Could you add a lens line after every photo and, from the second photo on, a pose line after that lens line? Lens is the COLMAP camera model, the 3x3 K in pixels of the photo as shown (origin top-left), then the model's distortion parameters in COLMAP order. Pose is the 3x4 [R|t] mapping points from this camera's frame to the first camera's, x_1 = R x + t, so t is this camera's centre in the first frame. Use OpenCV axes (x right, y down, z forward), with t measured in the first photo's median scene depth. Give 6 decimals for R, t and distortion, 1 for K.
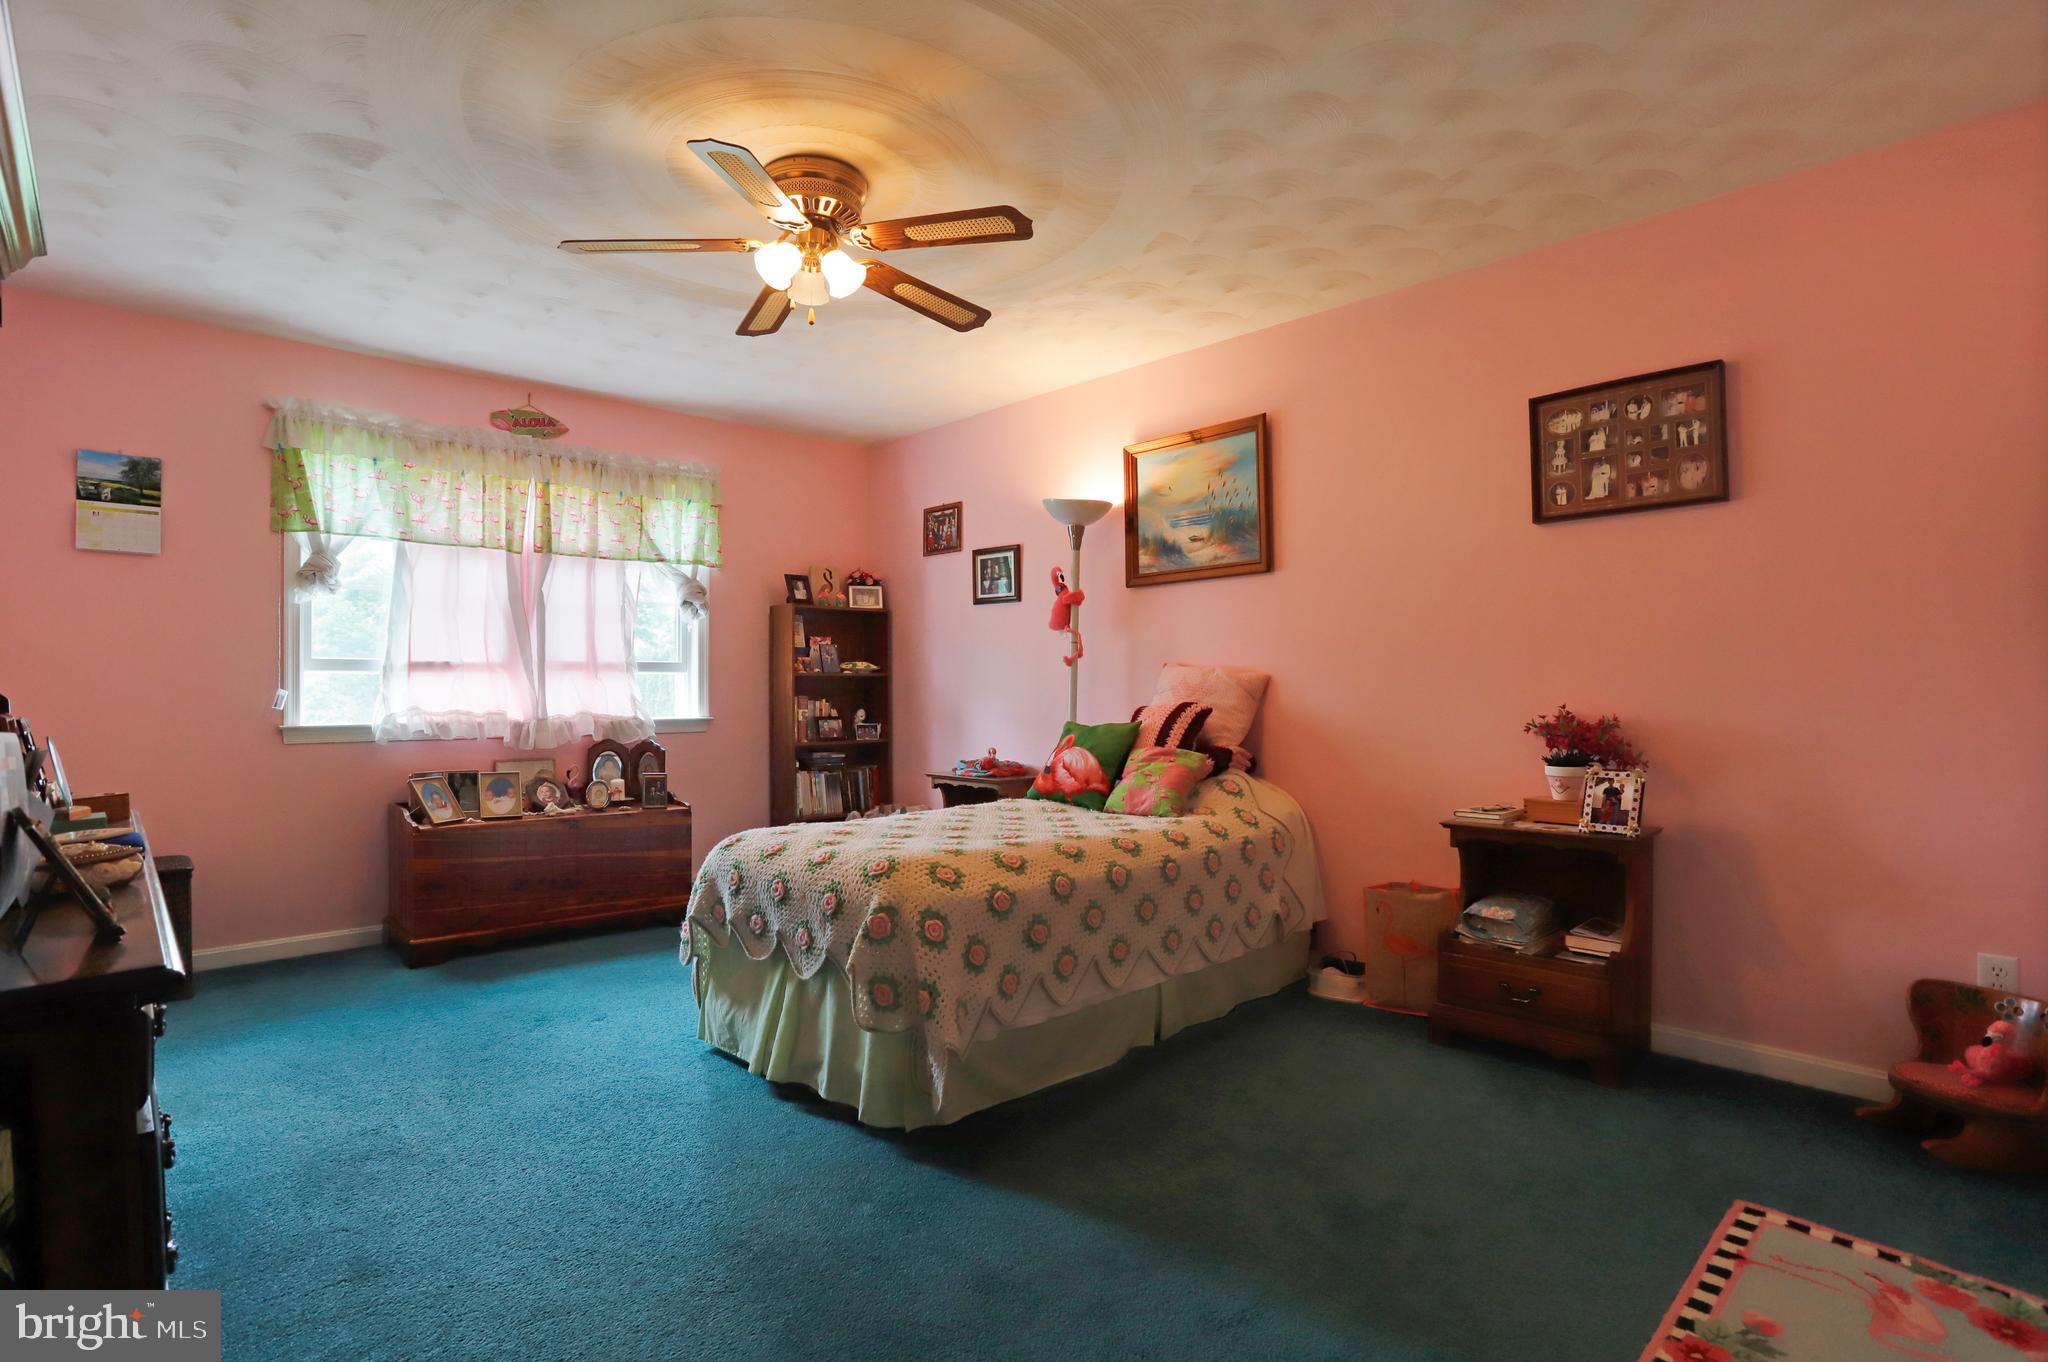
lens RADIAL K [[1017.2, 0, 1025.9], [0, 1017.2, 688.7], [0, 0, 1]] dist [-0.067379, 0.026406]
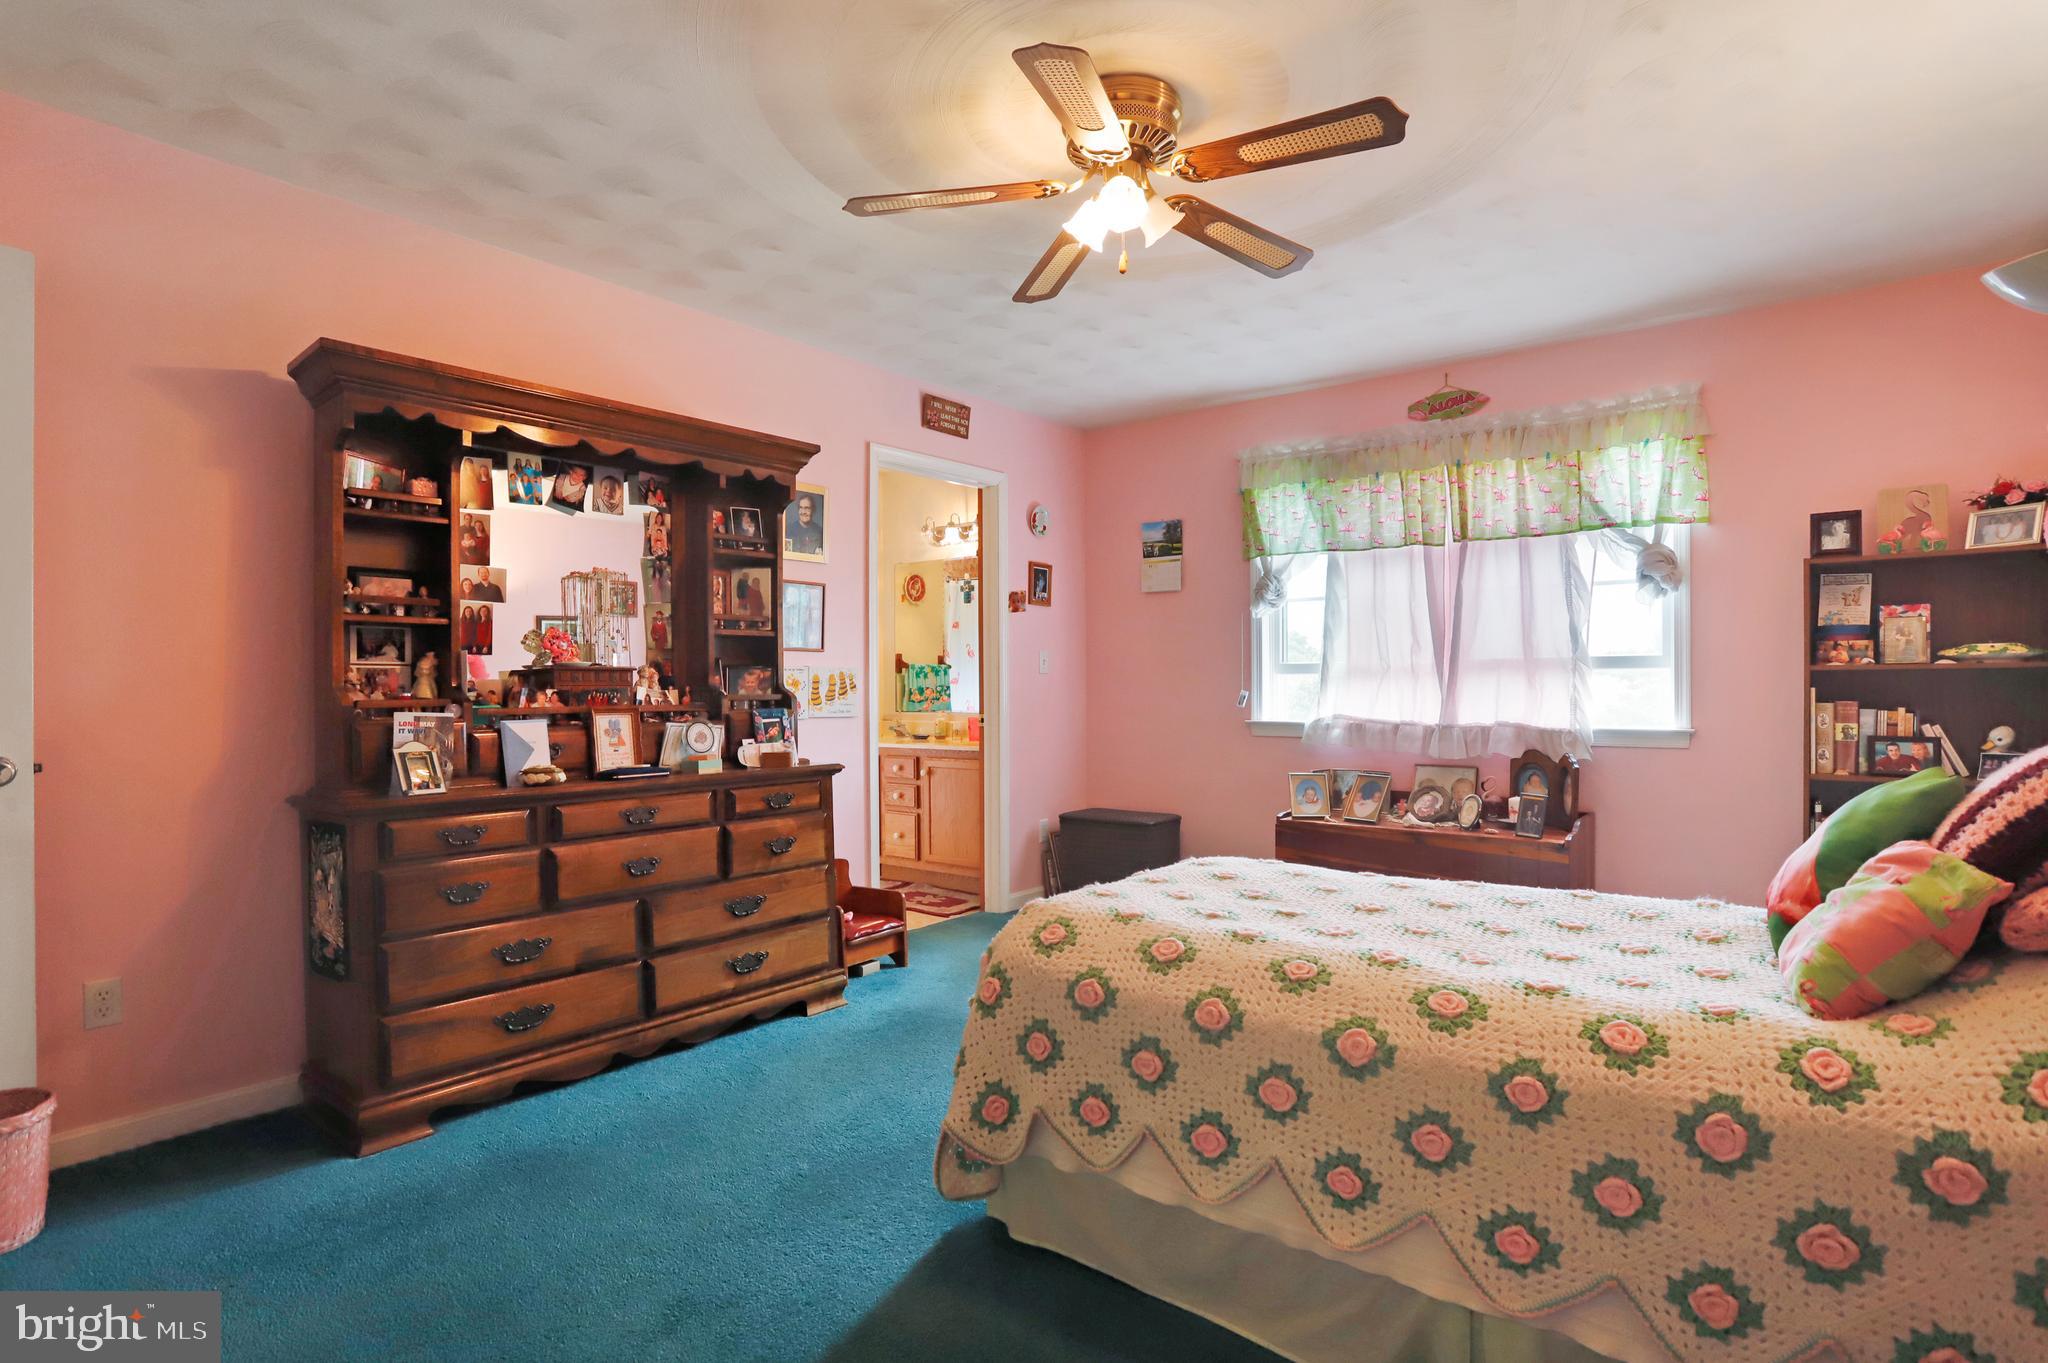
lens RADIAL K [[1017.2, 0, 1025.9], [0, 1017.2, 689.2], [0, 0, 1]] dist [-0.067379, 0.026406]
pose [[0.122405, 0.004373, -0.992471, 0.393396], [0.002756, 0.999985, 0.004746, -0.005768], [0.992476, -0.003316, 0.122391, 0.502503]]
